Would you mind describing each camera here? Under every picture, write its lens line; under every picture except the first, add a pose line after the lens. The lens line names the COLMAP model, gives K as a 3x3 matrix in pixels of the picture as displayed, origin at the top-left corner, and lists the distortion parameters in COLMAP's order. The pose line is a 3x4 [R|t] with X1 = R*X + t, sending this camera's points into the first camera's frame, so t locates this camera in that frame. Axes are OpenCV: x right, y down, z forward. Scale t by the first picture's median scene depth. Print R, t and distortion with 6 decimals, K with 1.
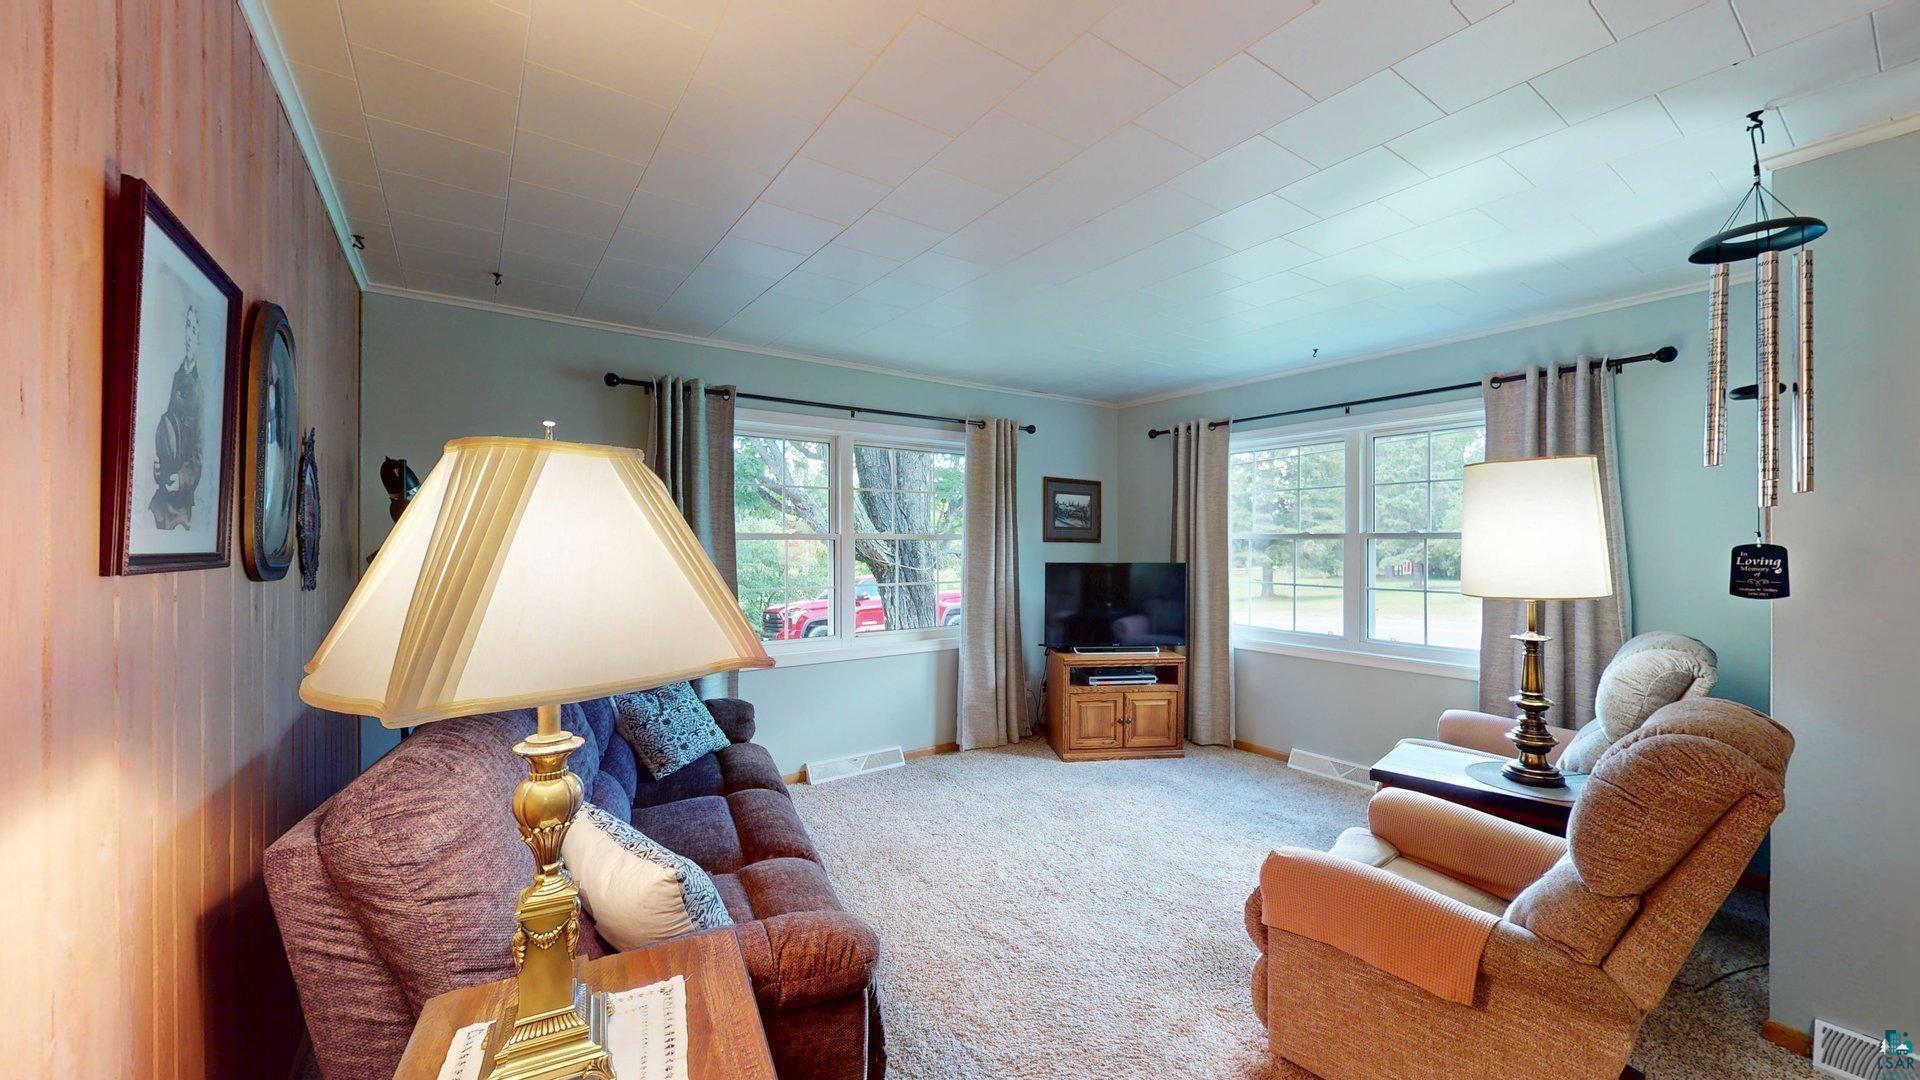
lens RADIAL K [[711.9, 0, 959.9], [0, 711.9, 544.1], [0, 0, 1]] dist [-0.010232, 0.000120]
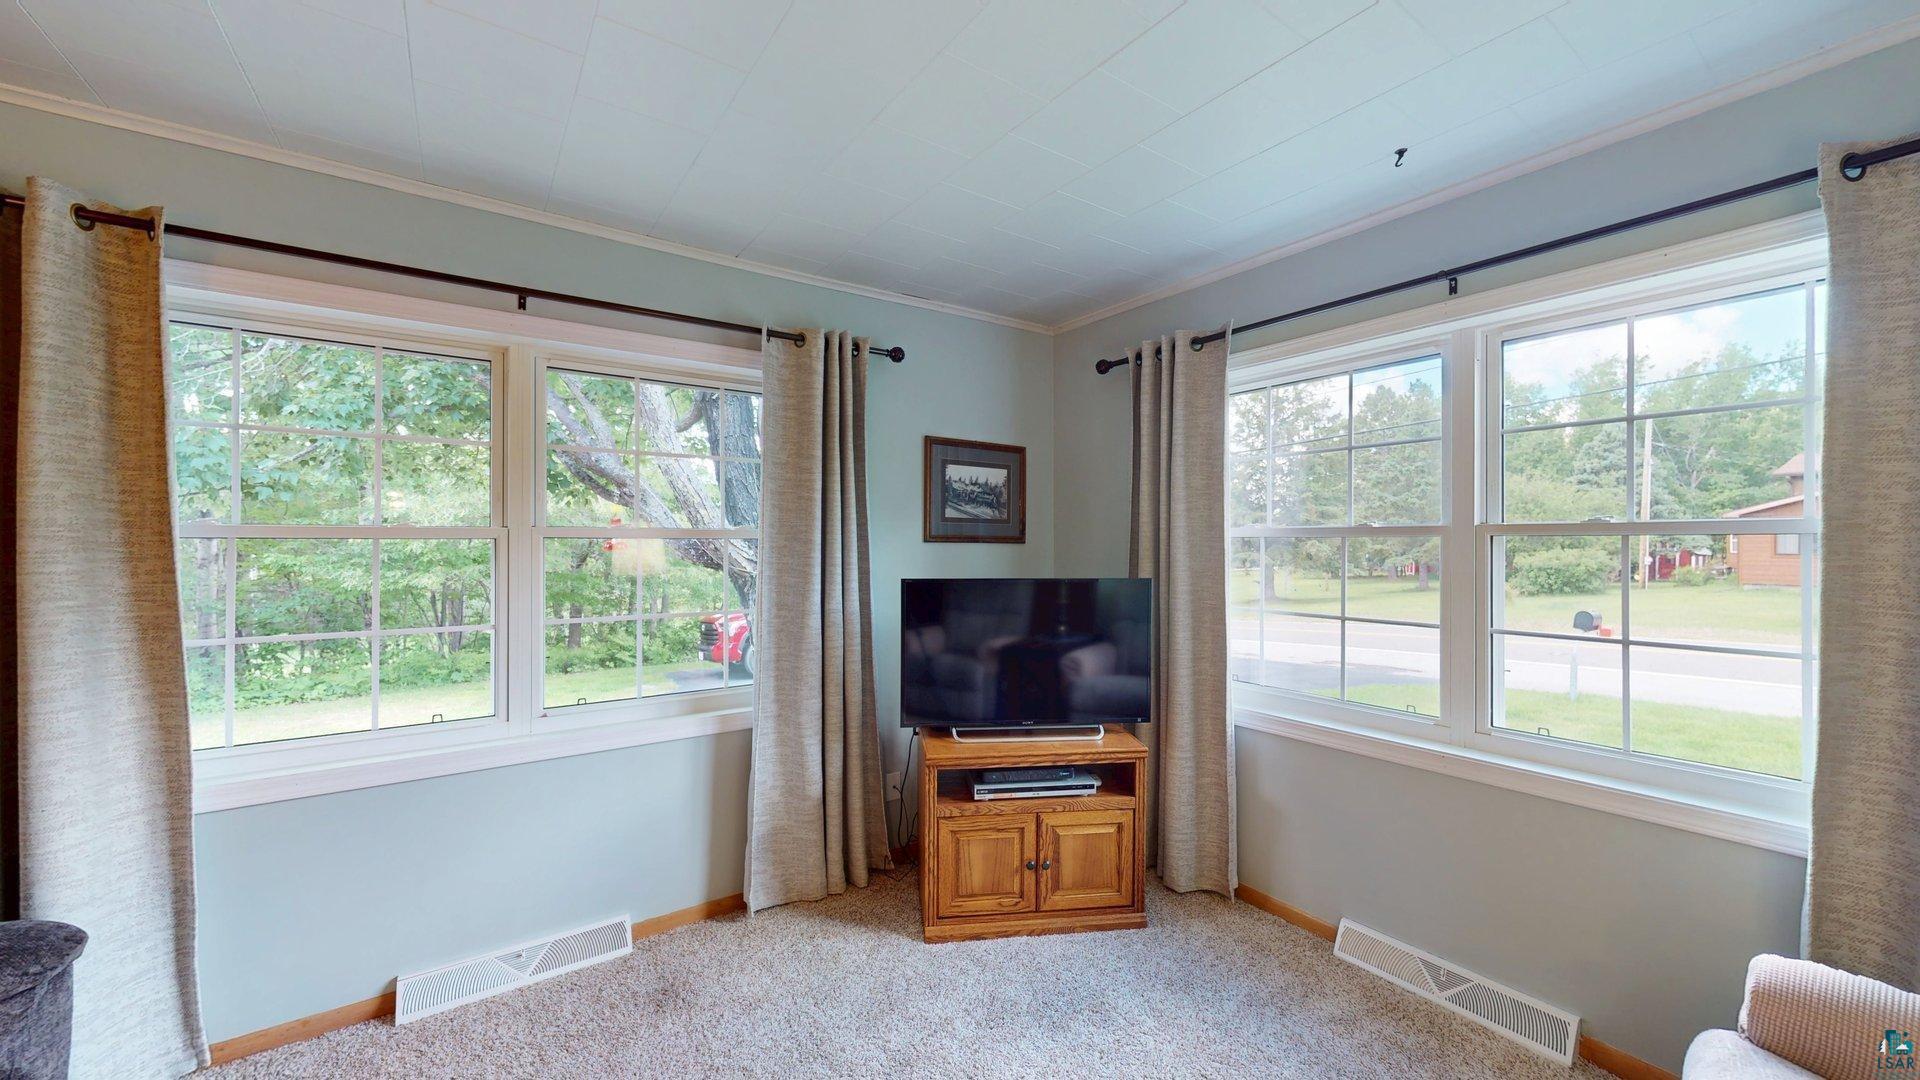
lens RADIAL K [[711.9, 0, 959.6], [0, 711.9, 541.5], [0, 0, 1]] dist [-0.010232, 0.000120]
pose [[0.999999, -0.001498, -0.000322, 0.165254], [0.001497, 0.999993, -0.003538, -0.001648], [0.000327, 0.003537, 0.999994, 0.430608]]
